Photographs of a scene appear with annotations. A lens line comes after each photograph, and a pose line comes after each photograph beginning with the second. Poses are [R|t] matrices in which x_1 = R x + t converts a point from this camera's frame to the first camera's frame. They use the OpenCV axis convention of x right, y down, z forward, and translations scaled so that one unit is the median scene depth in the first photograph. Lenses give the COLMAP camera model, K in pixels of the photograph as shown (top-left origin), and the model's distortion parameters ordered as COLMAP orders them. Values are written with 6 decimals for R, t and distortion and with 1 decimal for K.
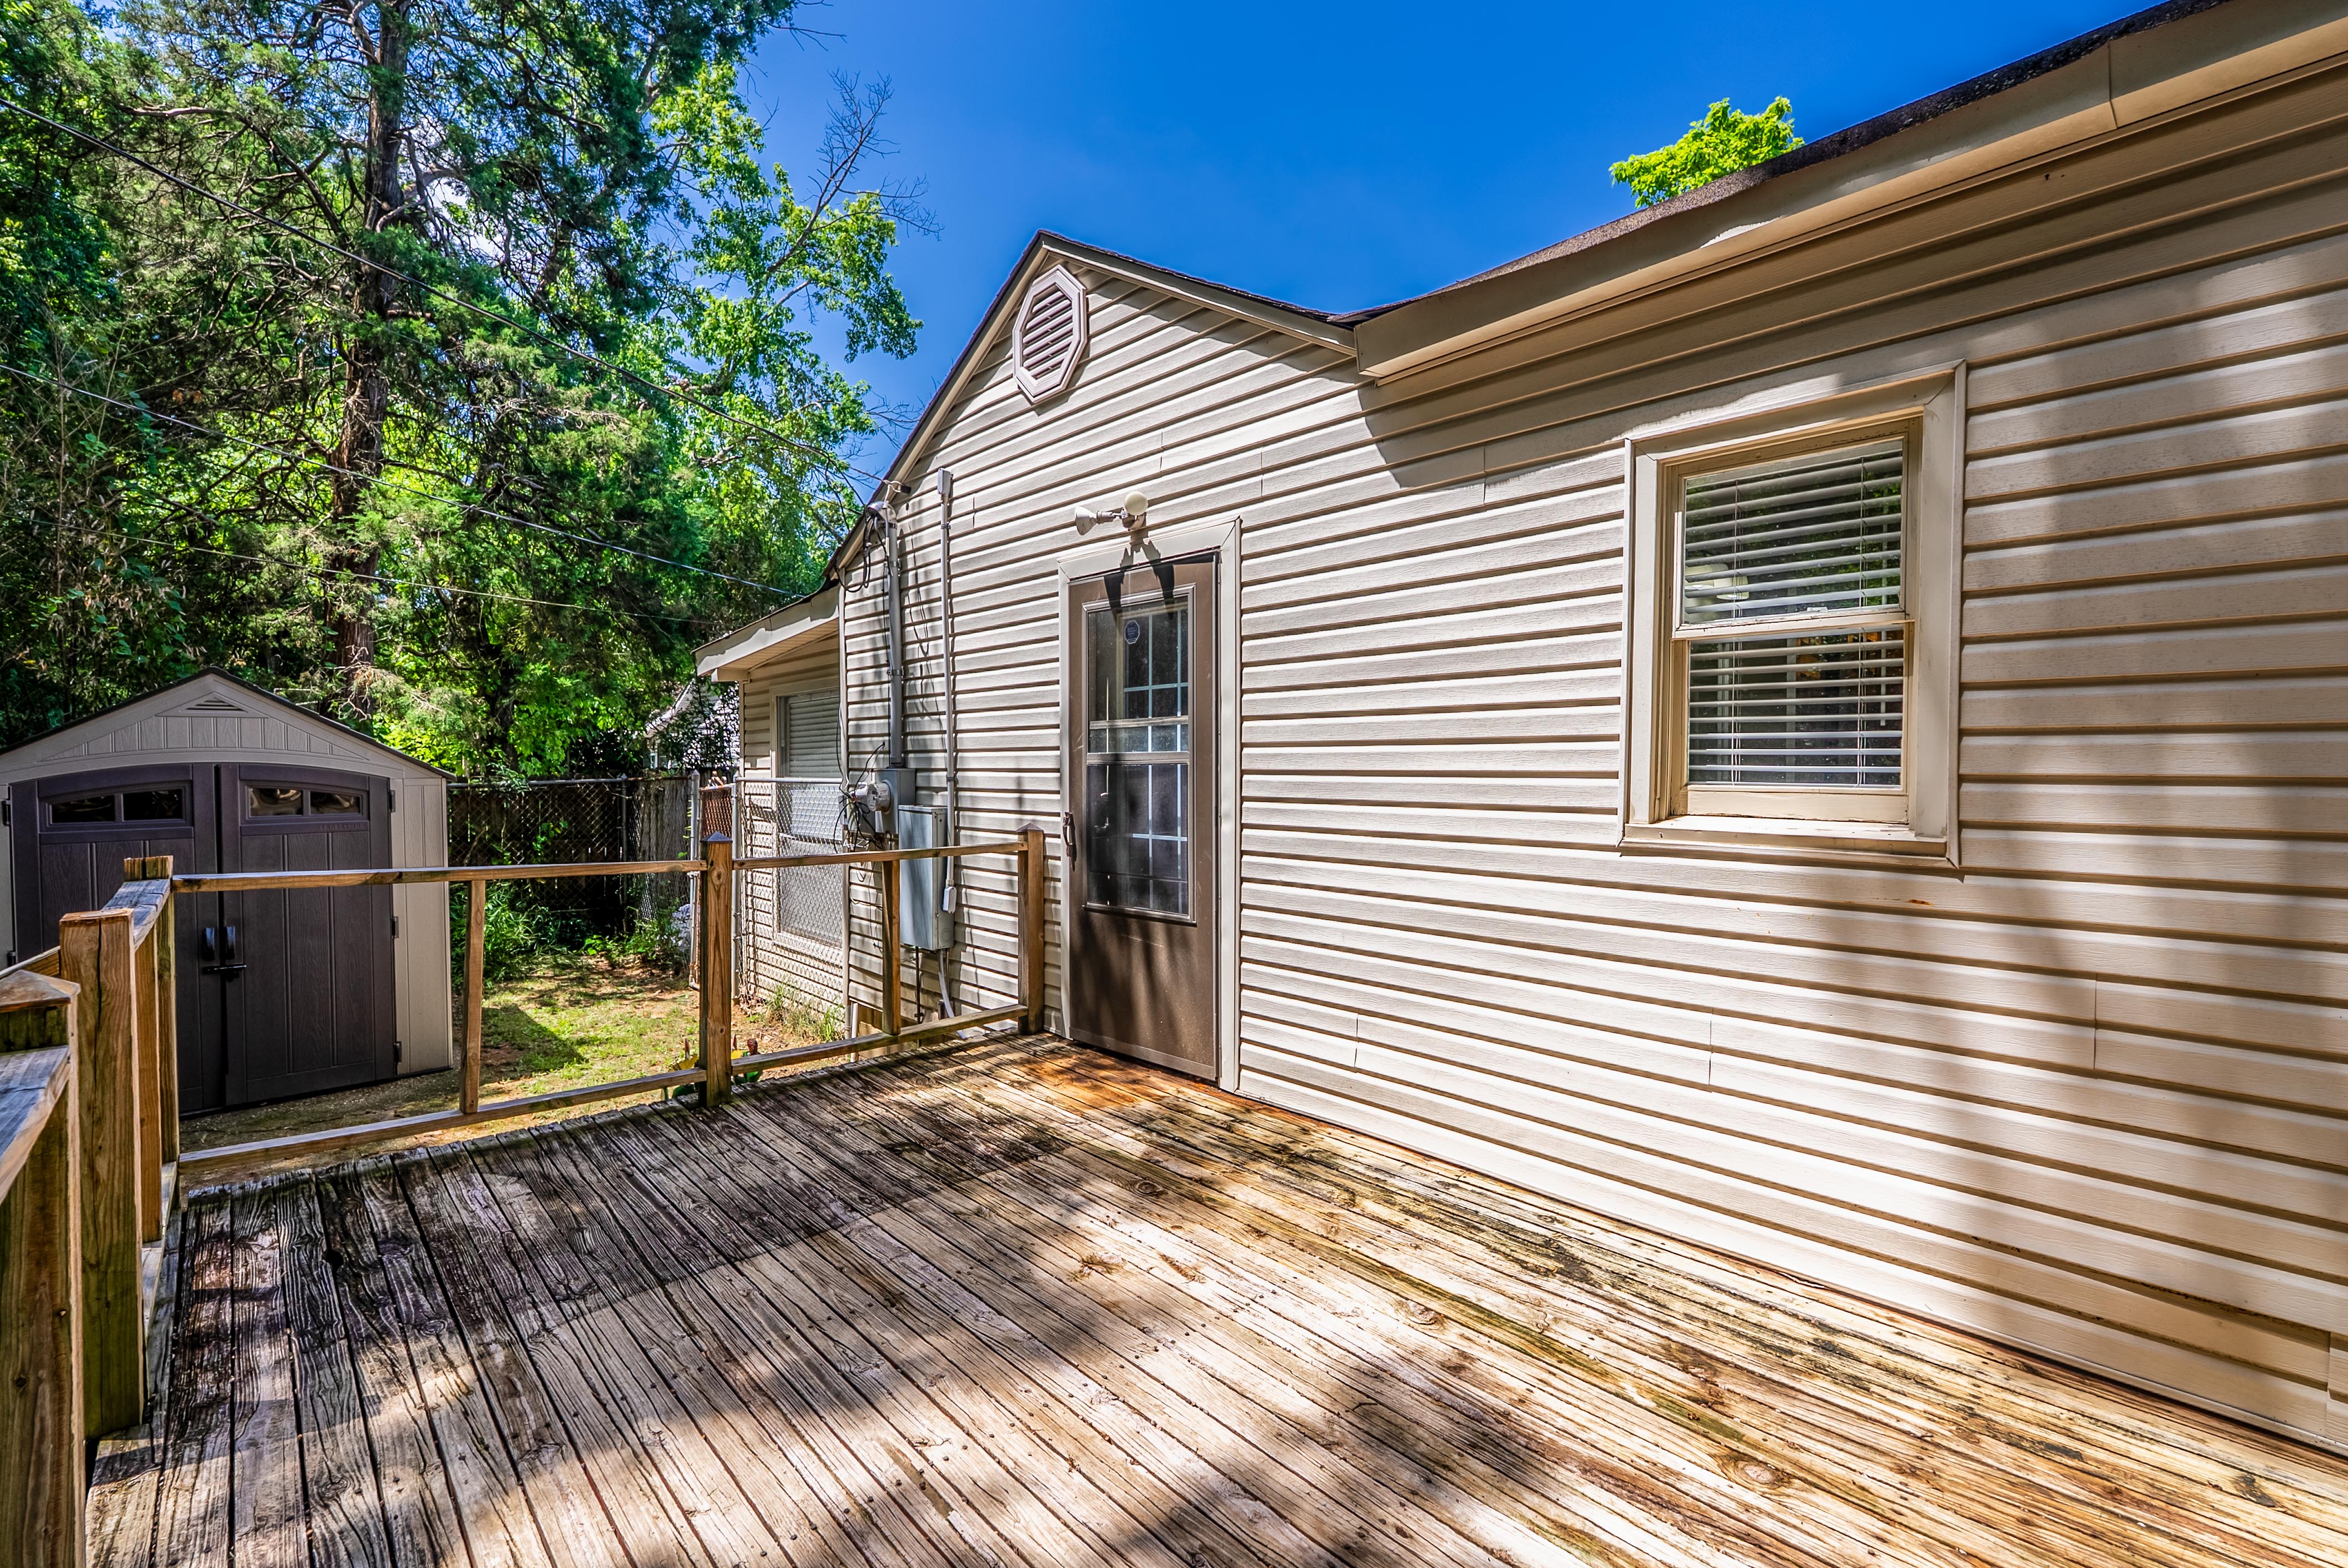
lens RADIAL K [[1064.8, 0, 1183.3], [0, 1064.8, 780.7], [0, 0, 1]] dist [-0.010750, 0.000009]
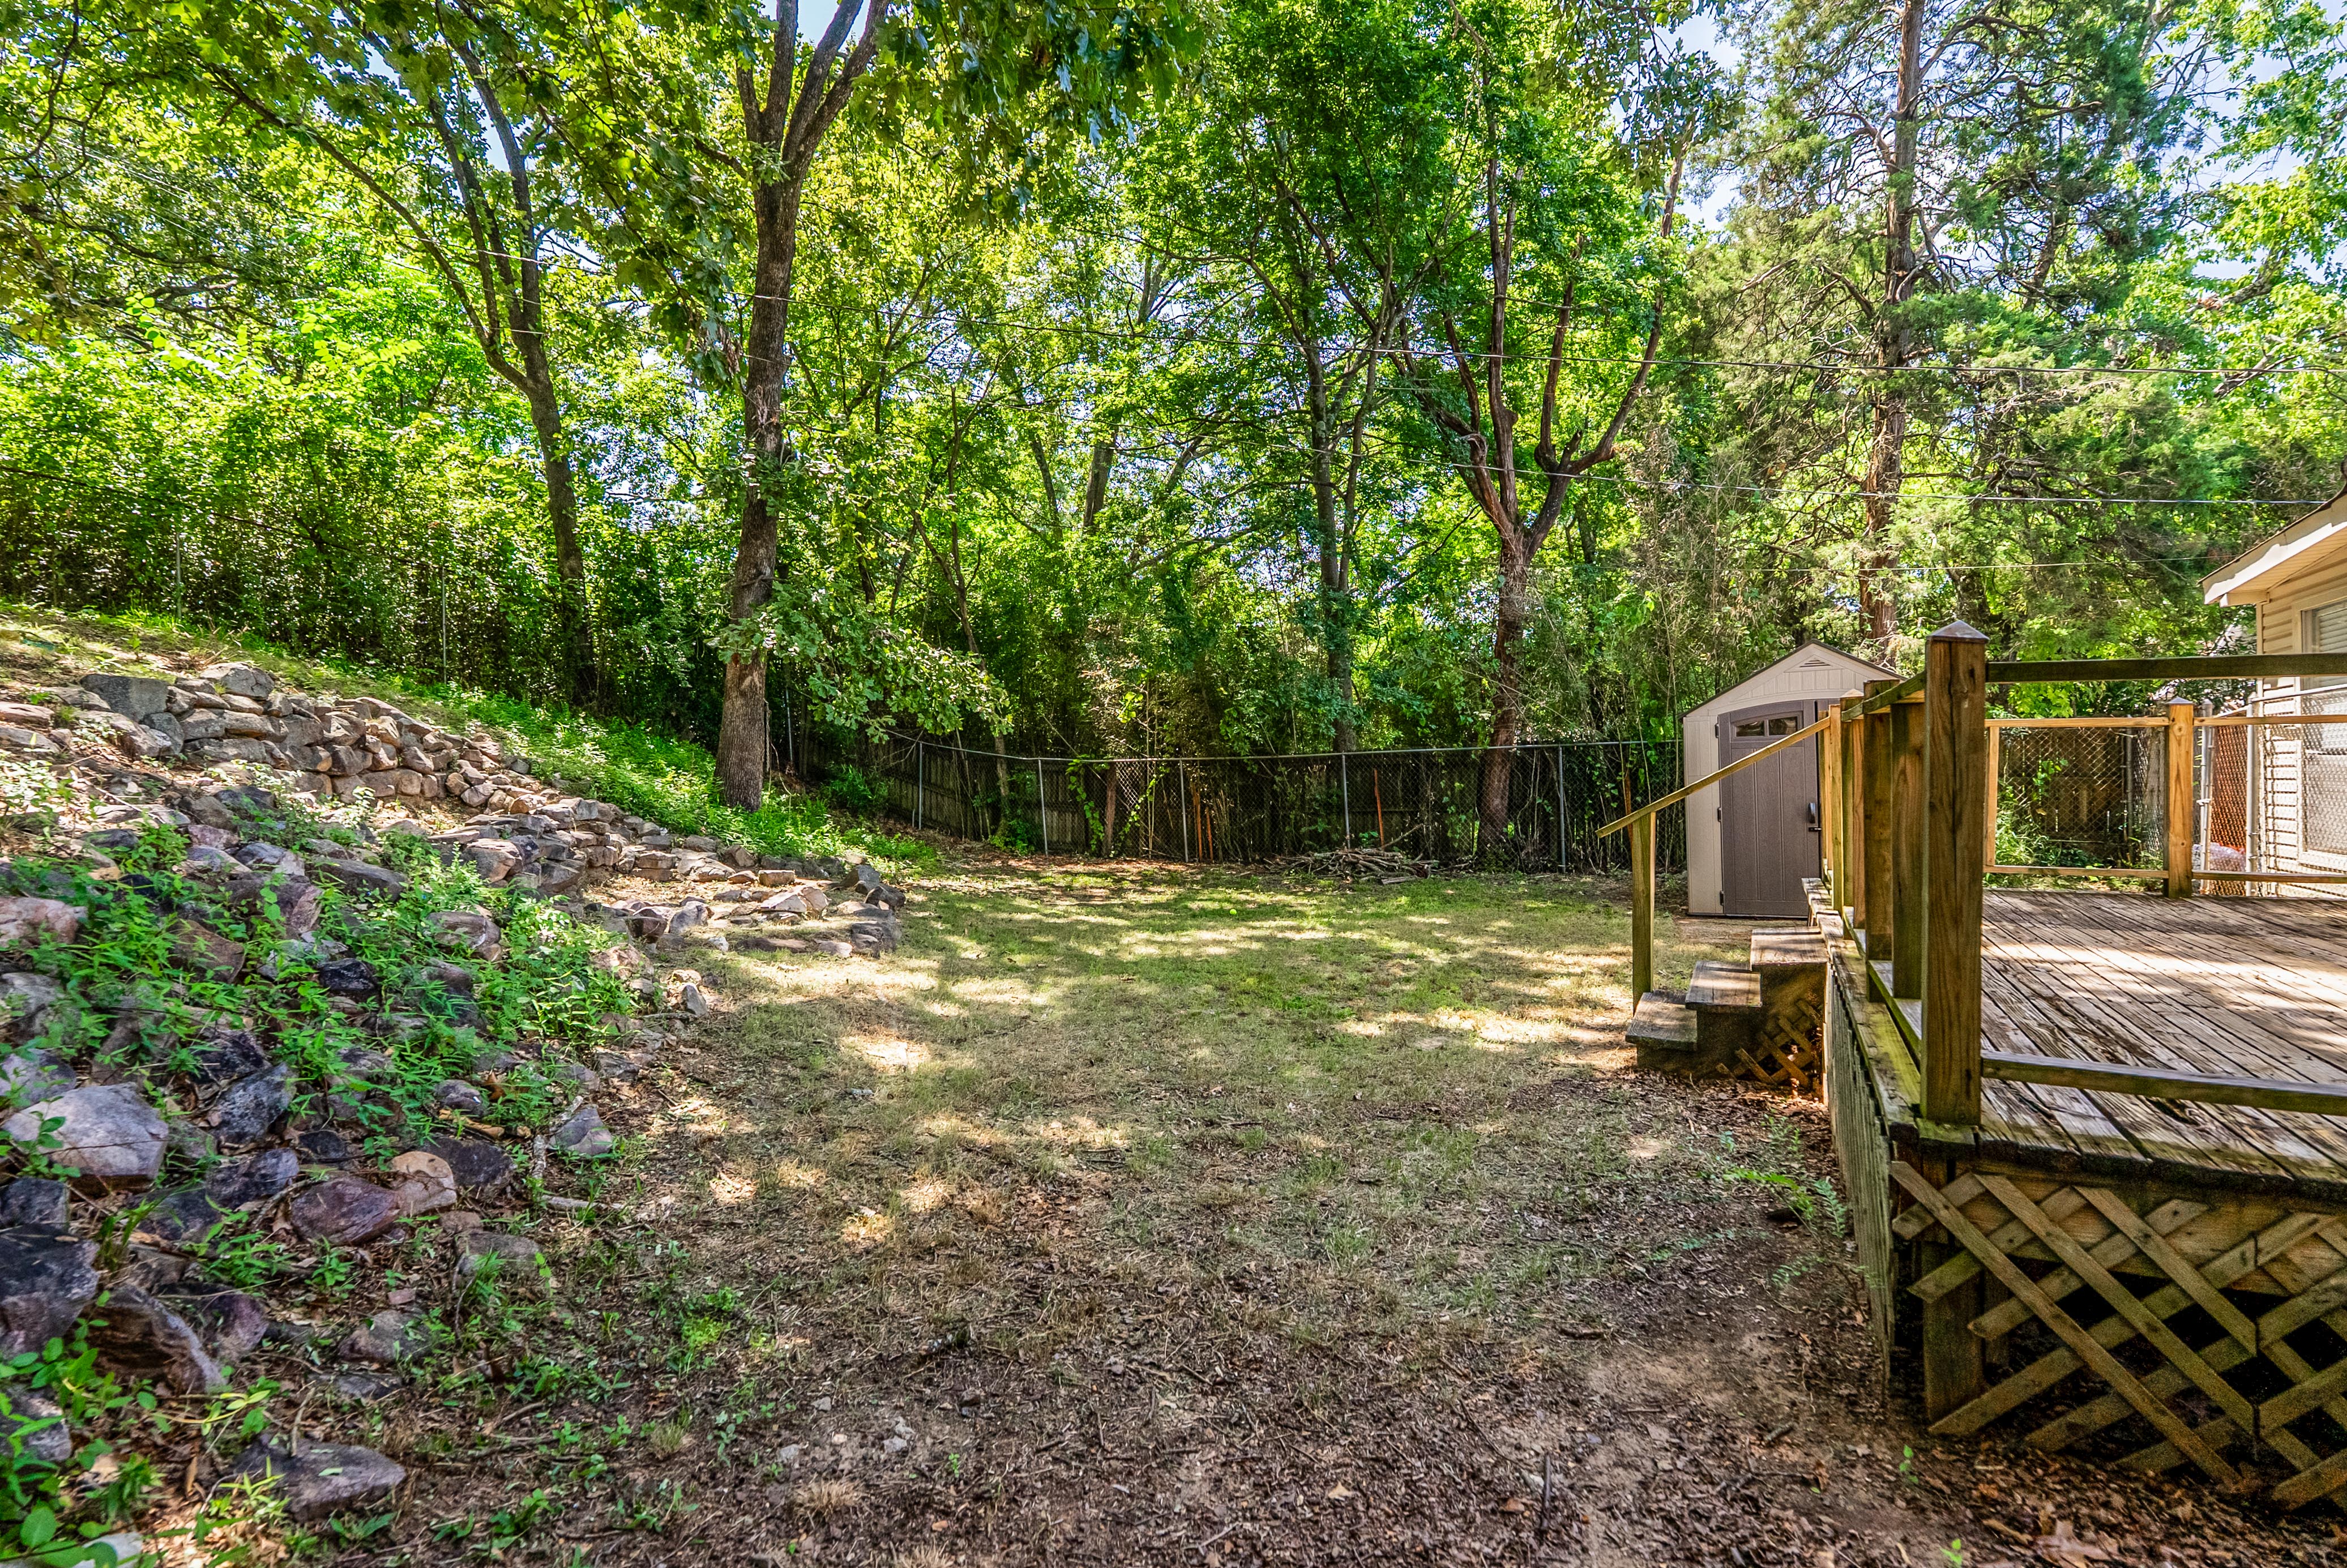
lens RADIAL K [[1064.5, 0, 1183.6], [0, 1064.5, 790.1], [0, 0, 1]] dist [-0.010750, 0.000009]
pose [[0.337145, 0.005463, -0.941437, 0.154014], [0.007695, 0.999934, 0.008558, 0.057195], [0.941421, -0.010129, 0.337081, -0.253187]]
